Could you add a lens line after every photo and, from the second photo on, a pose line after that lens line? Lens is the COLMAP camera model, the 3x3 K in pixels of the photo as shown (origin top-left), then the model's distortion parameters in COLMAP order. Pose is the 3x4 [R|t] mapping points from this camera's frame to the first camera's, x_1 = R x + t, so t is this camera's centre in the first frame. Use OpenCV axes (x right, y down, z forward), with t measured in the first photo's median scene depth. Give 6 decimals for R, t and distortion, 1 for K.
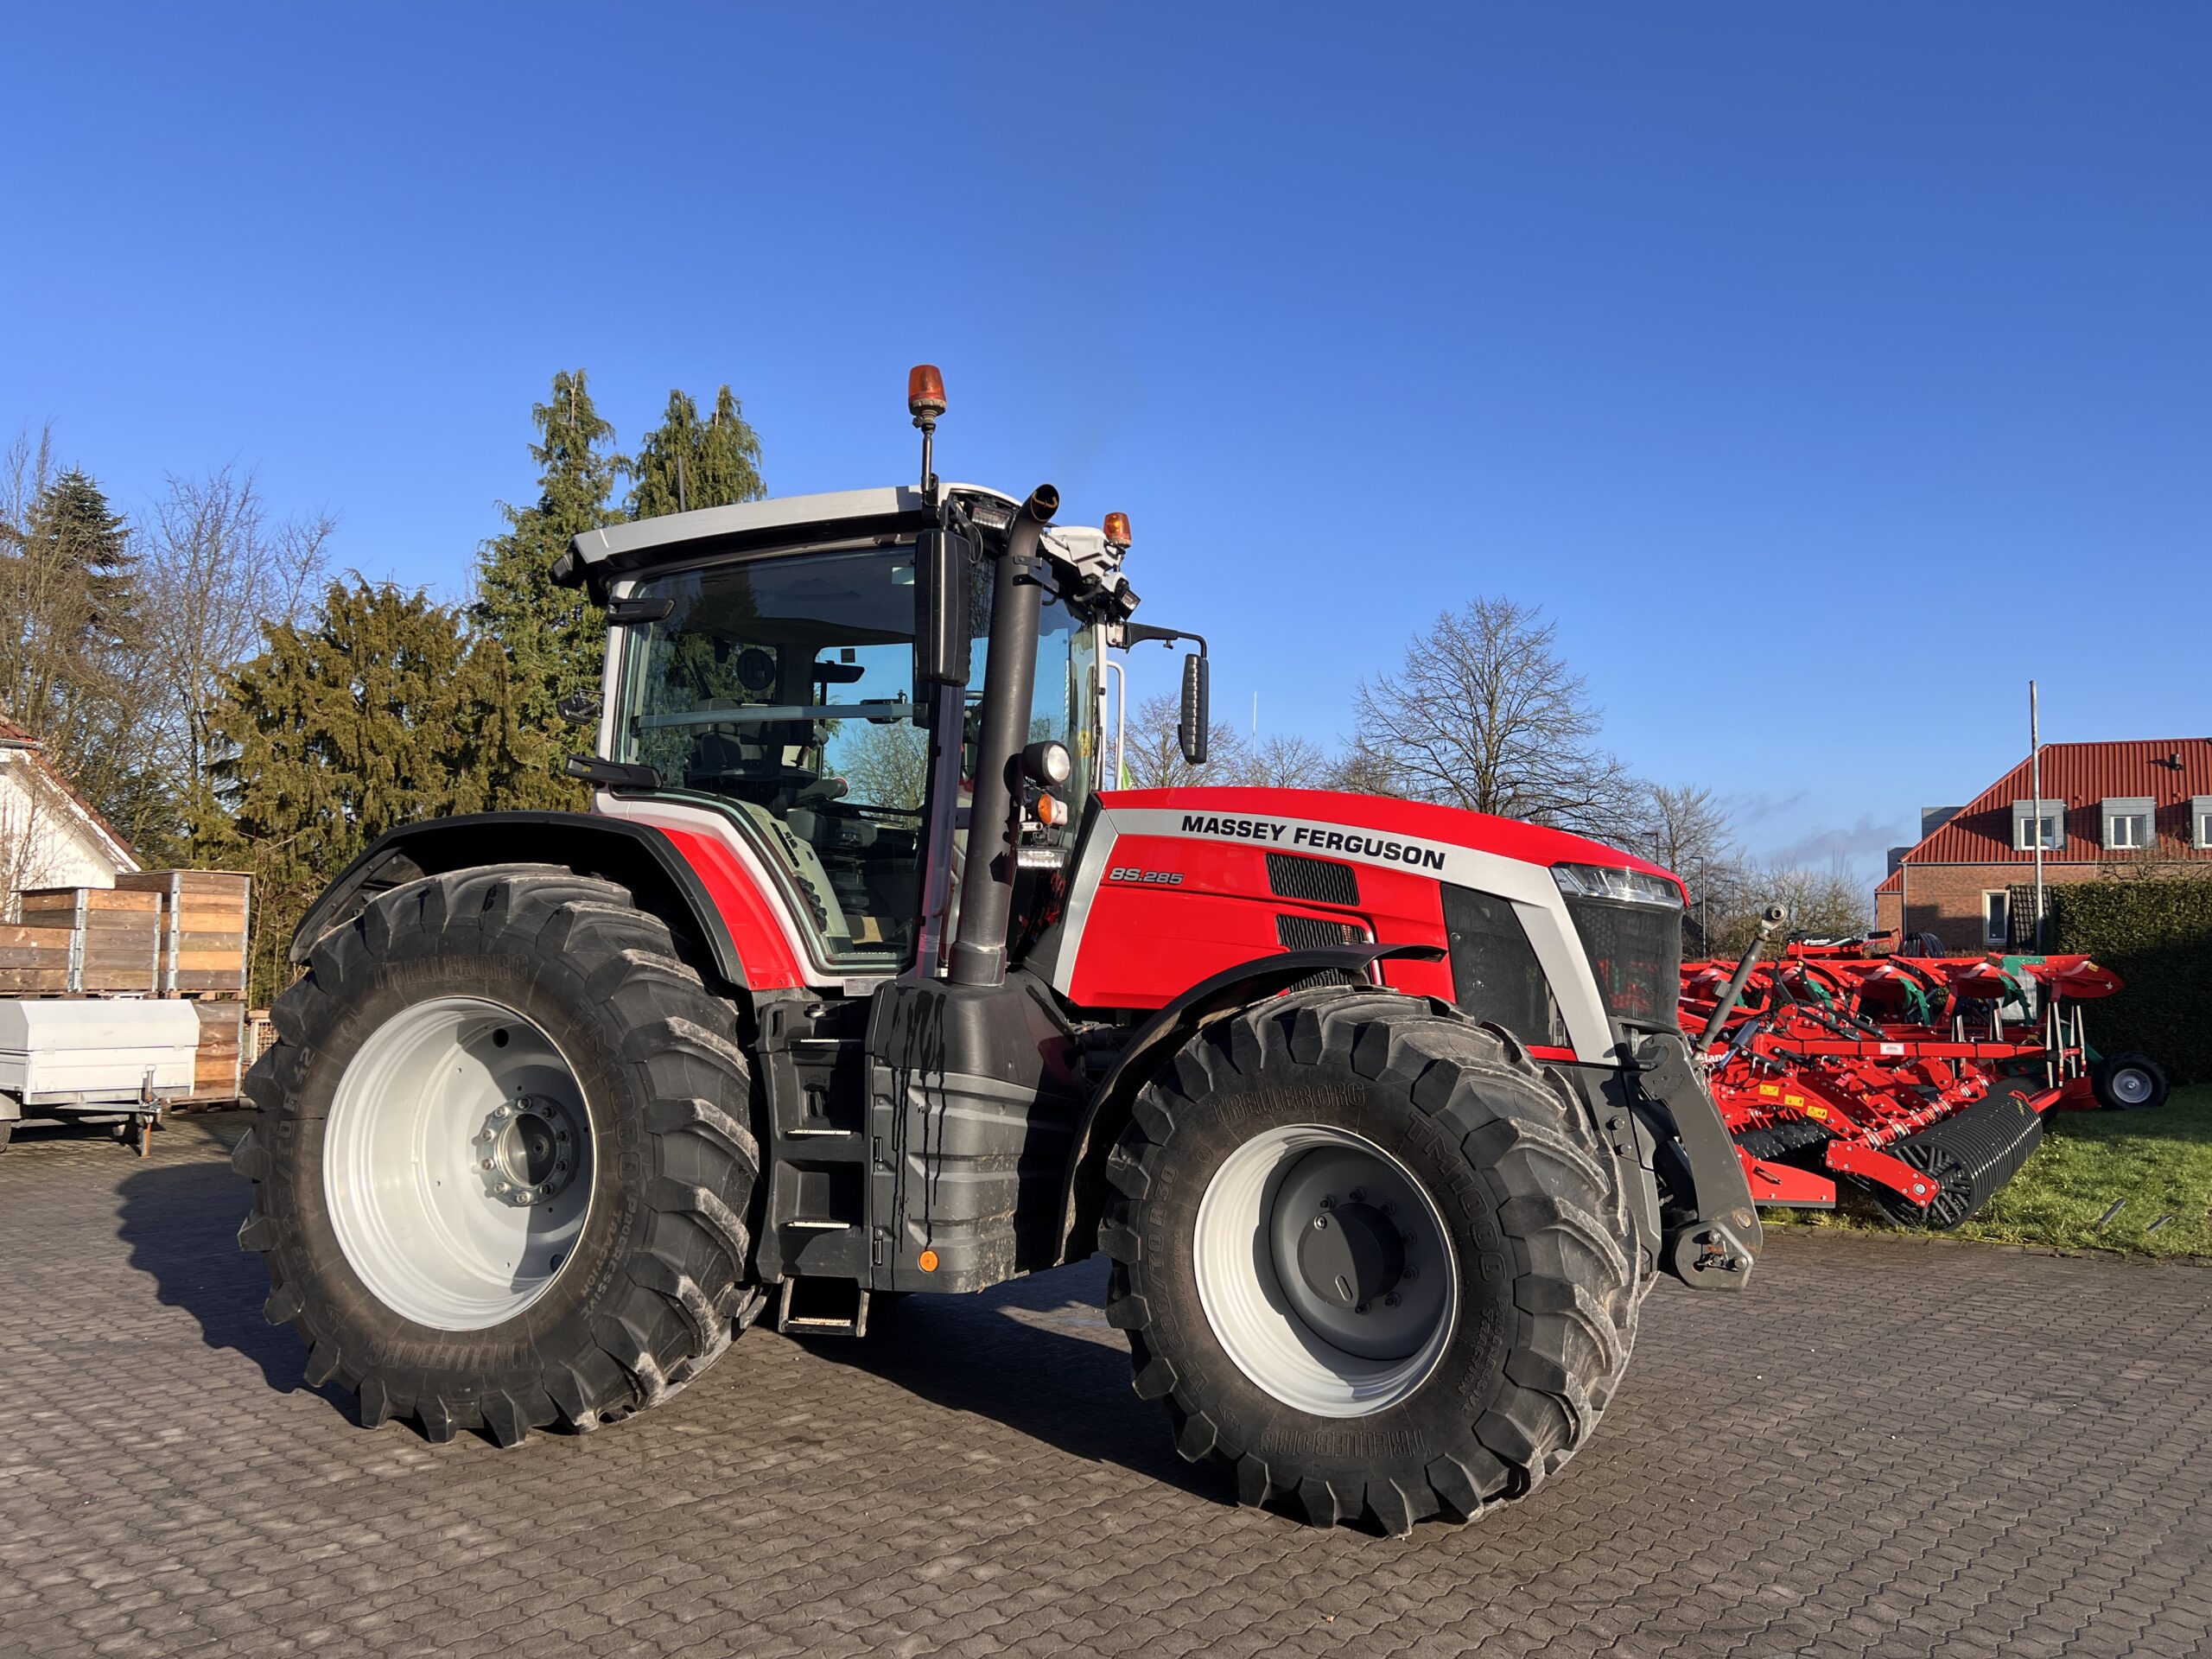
lens RADIAL K [[1655.1, 0, 1090.3], [0, 1655.1, 833.4], [0, 0, 1]] dist [0.061133, -0.067447]
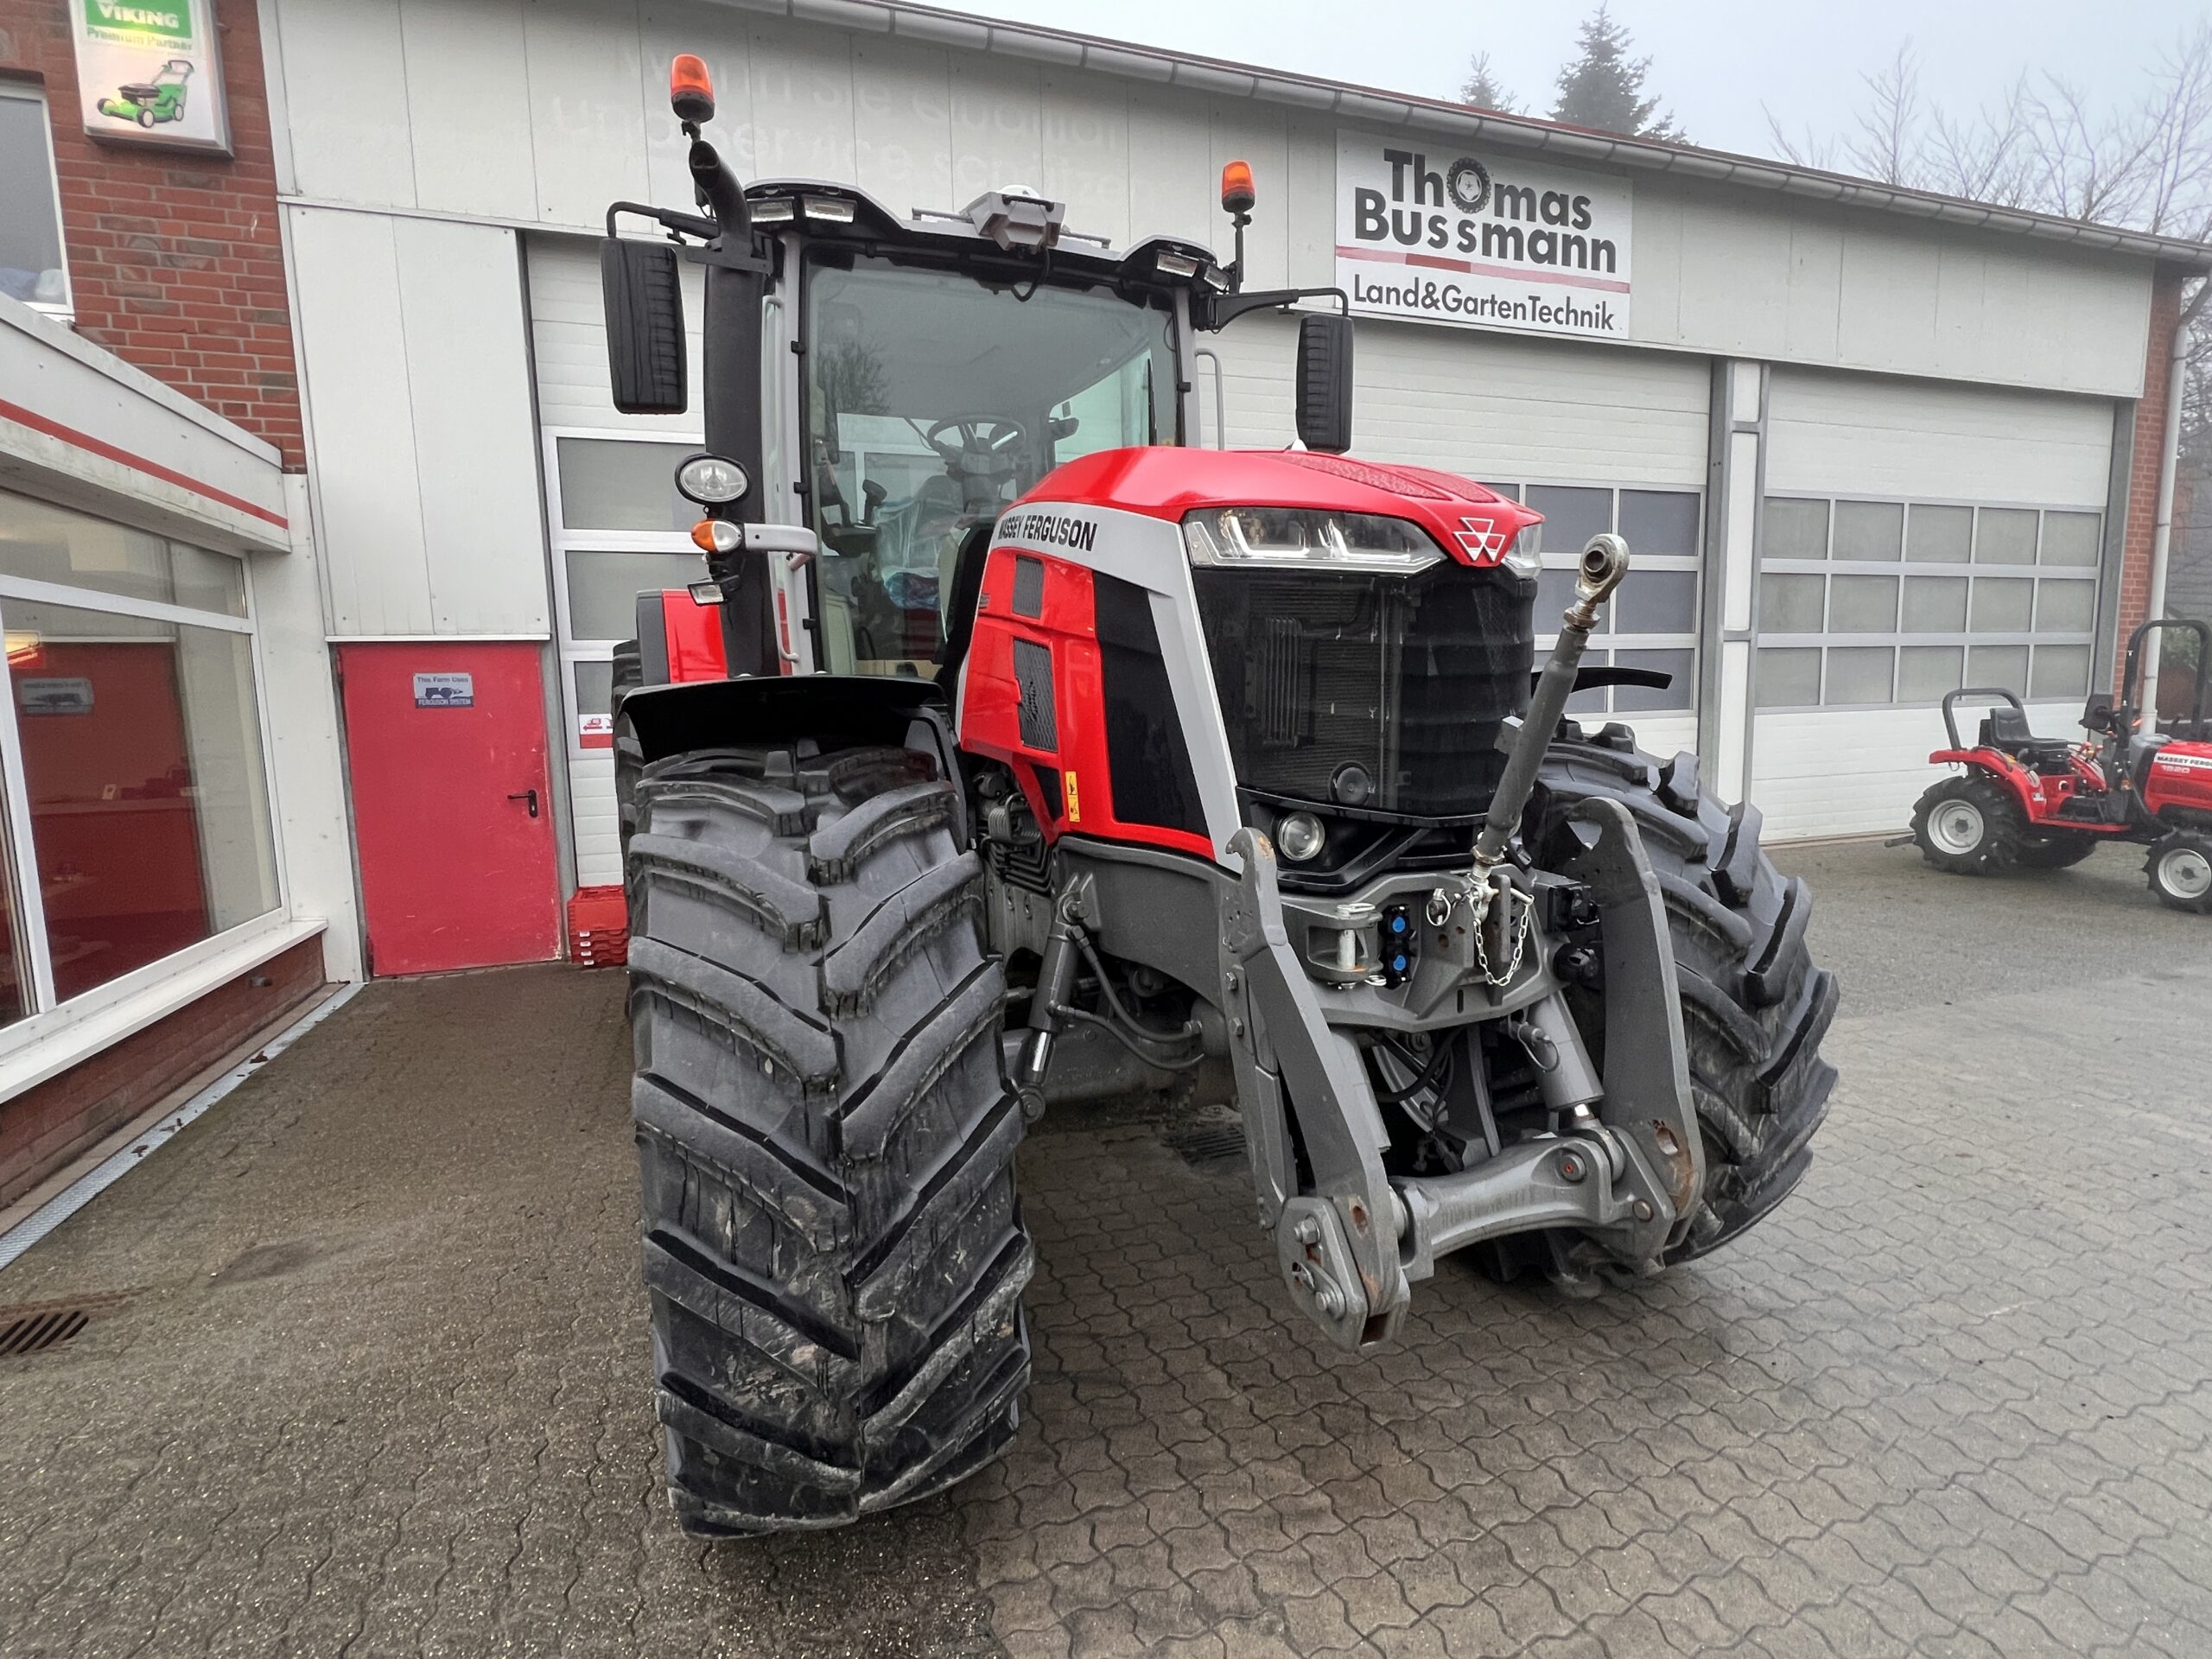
lens RADIAL K [[1067.3, 0, 1103.3], [0, 1067.3, 819.9], [0, 0, 1]] dist [-0.003333, 0.001203]
pose [[0.688248, 0.058278, -0.723131, 0.514812], [0.086811, 0.982990, 0.161844, 0.057298], [0.720262, -0.174165, 0.671482, 0.702429]]
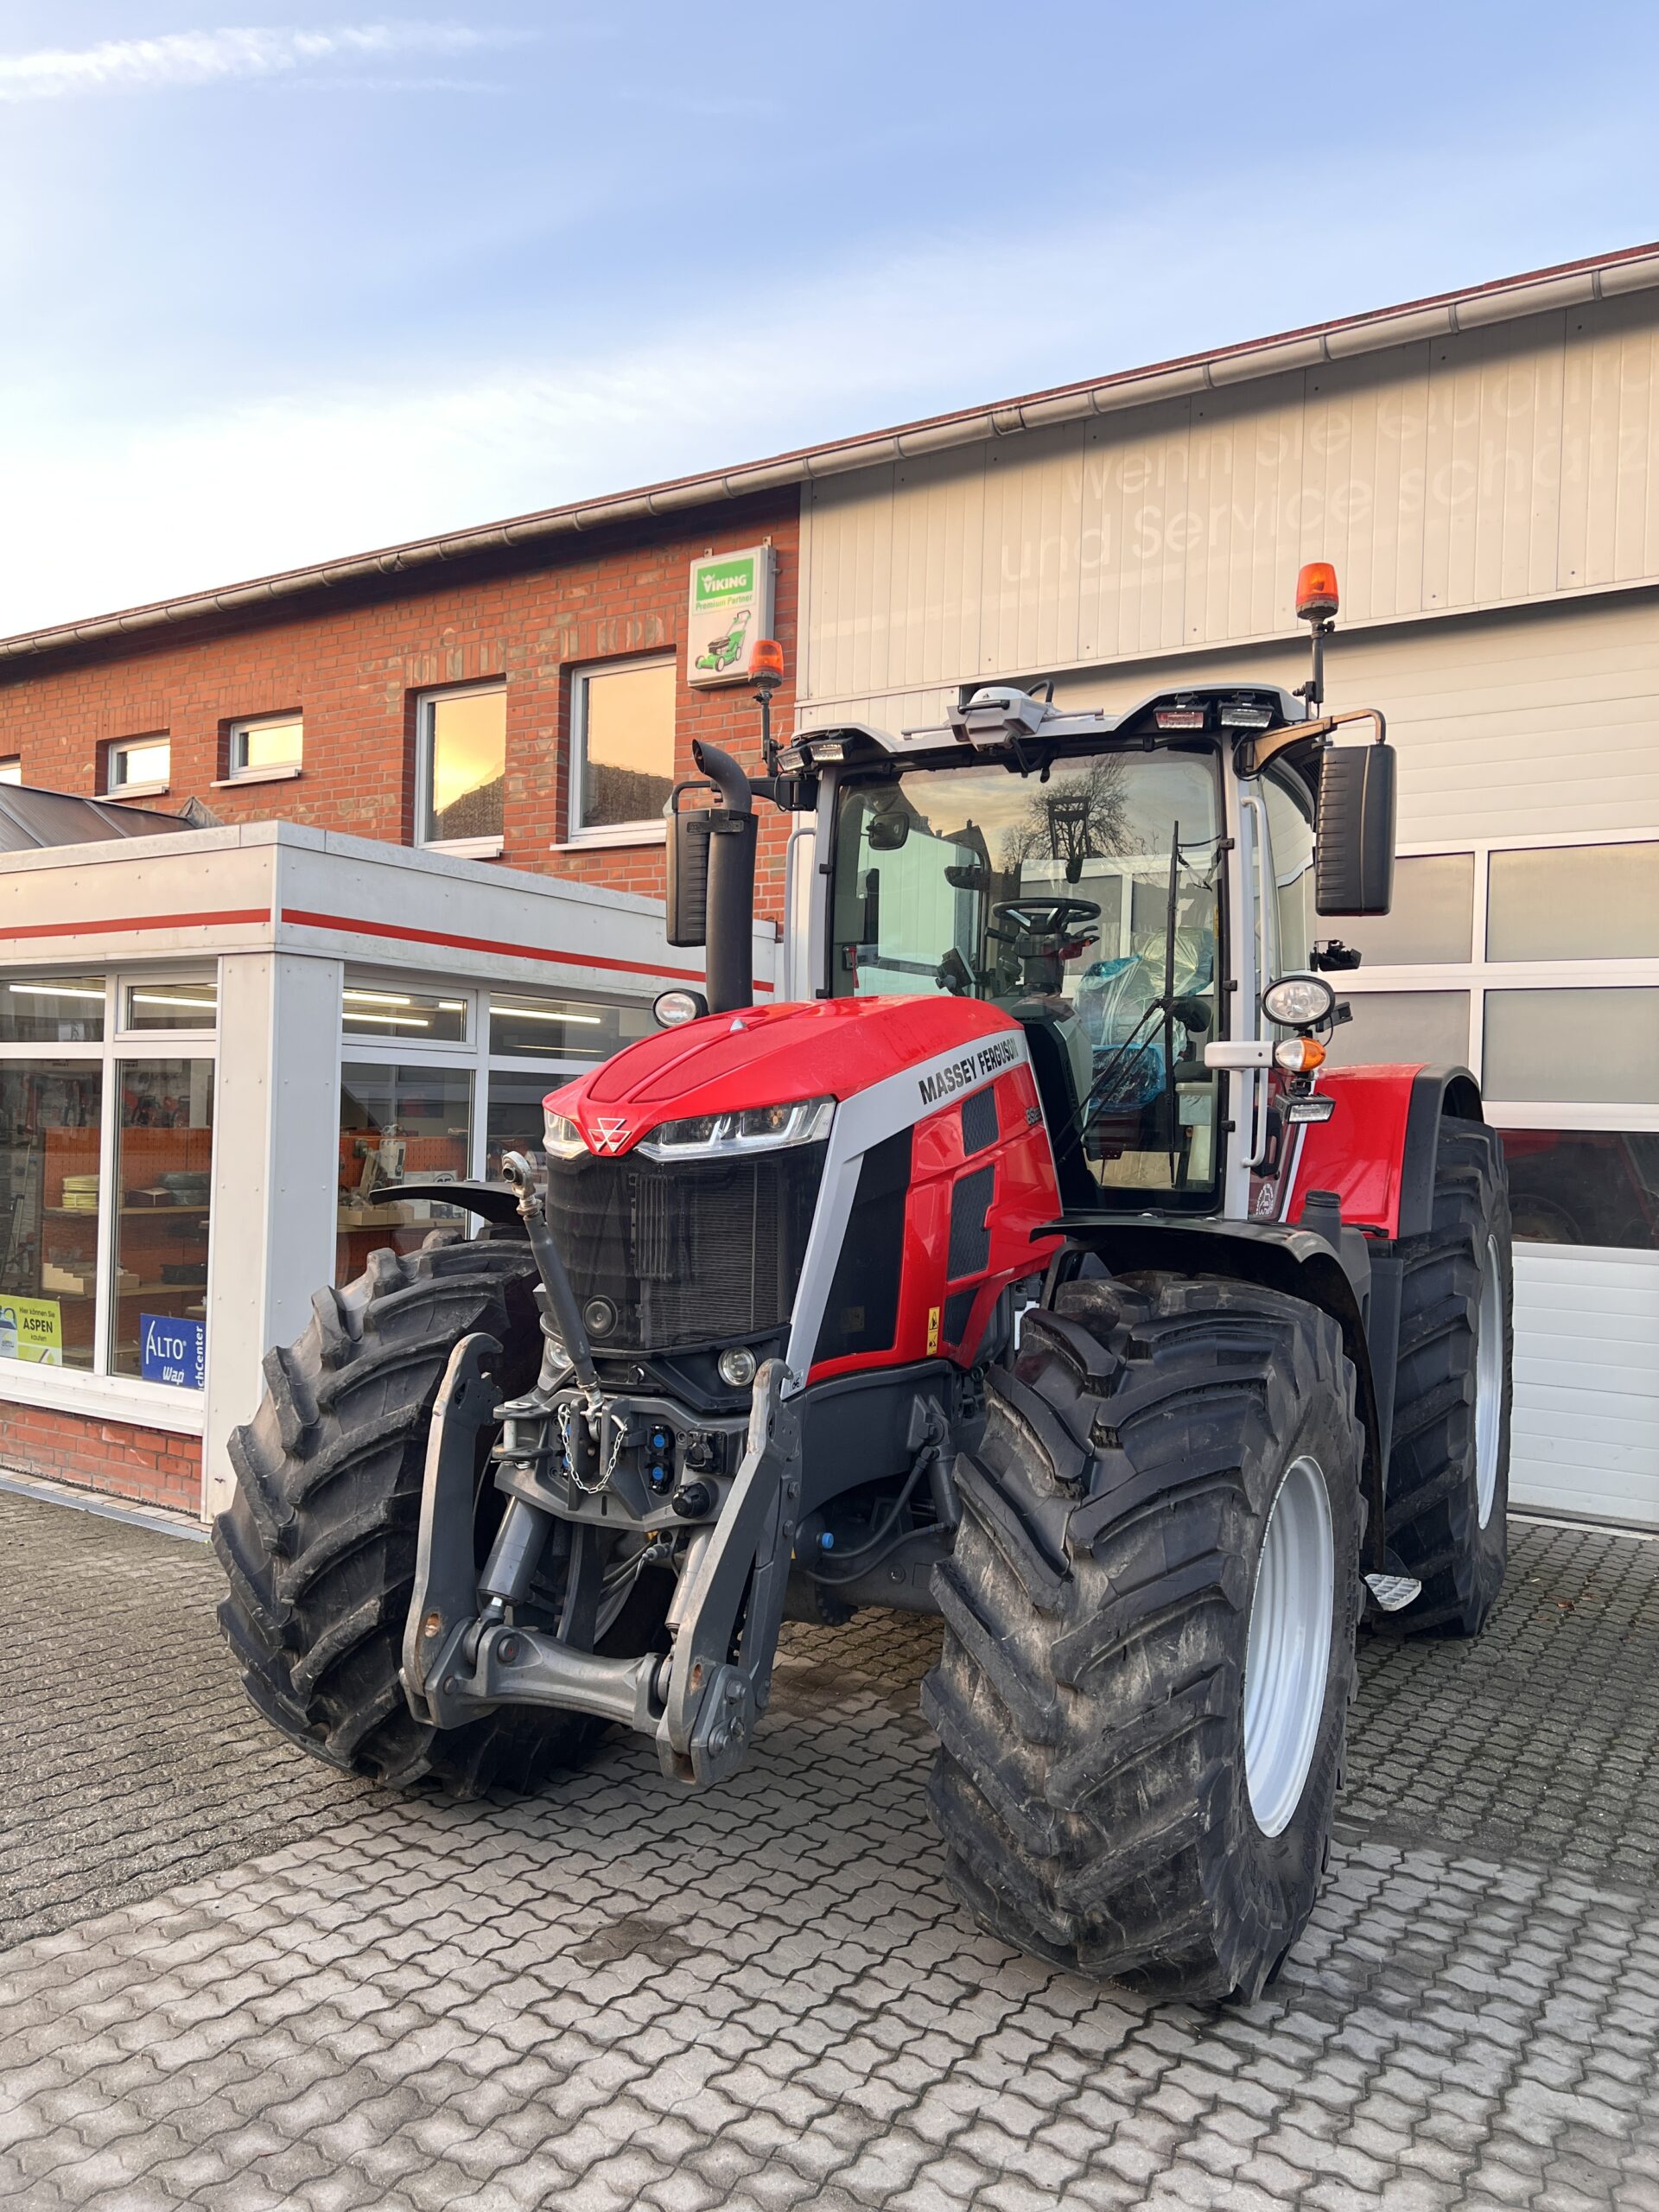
lens RADIAL K [[1655.1, 0, 841.1], [0, 1655.1, 1110.3], [0, 0, 1]] dist [0.061133, -0.067447]
pose [[-0.122714, -0.010870, -0.992383, 0.970268], [0.060139, 0.998021, -0.018368, 0.044108], [0.990618, -0.061935, -0.121818, 1.171097]]
